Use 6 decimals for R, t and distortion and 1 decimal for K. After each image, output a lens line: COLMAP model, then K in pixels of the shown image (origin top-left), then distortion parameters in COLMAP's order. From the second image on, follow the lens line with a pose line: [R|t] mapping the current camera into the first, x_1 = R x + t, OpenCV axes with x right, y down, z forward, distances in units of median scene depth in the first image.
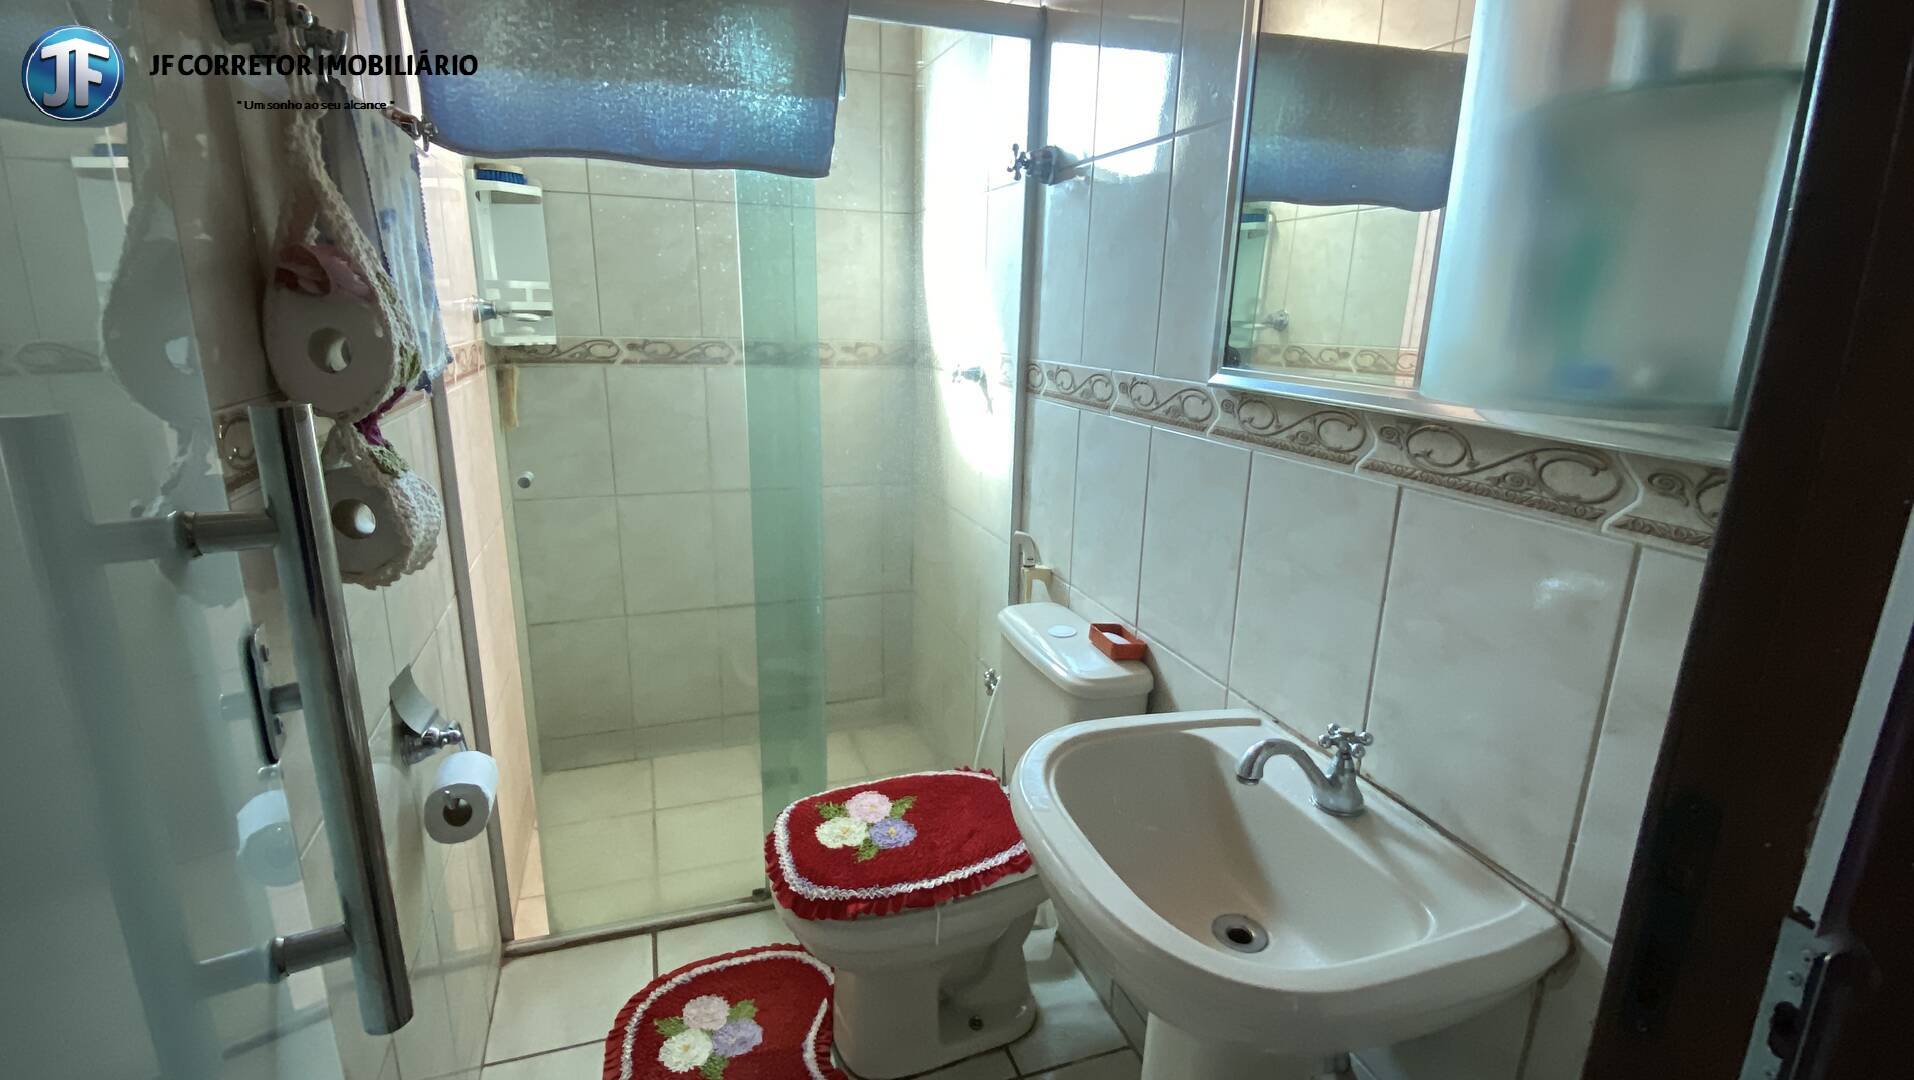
lens RADIAL K [[894.1, 0, 949.7], [0, 894.1, 544.8], [0, 0, 1]] dist [0.042258, -0.039325]
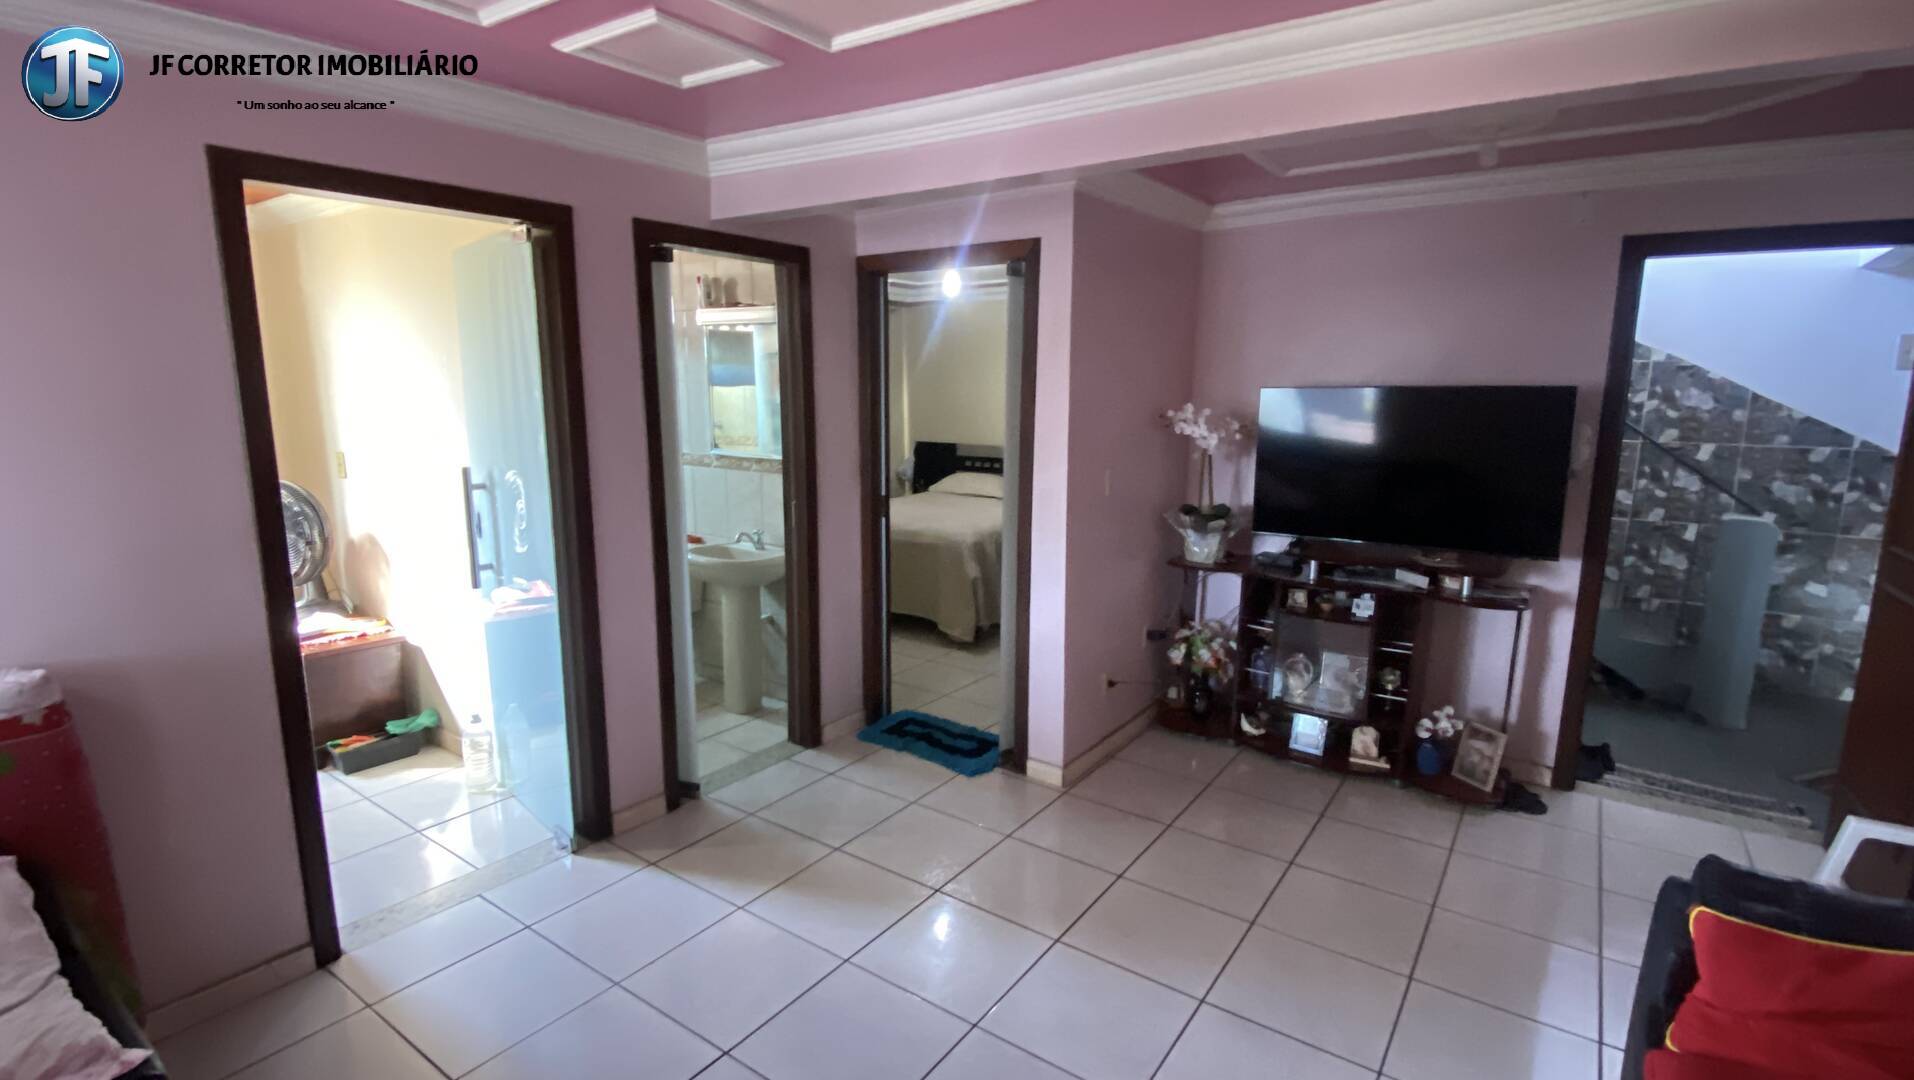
lens RADIAL K [[894.1, 0, 949.7], [0, 894.1, 544.8], [0, 0, 1]] dist [0.042258, -0.039325]
pose [[0.819027, -0.120195, 0.561025, -0.959040], [0.163821, 0.986096, -0.027895, 0.426623], [-0.549871, 0.114754, 0.827329, -2.387790]]
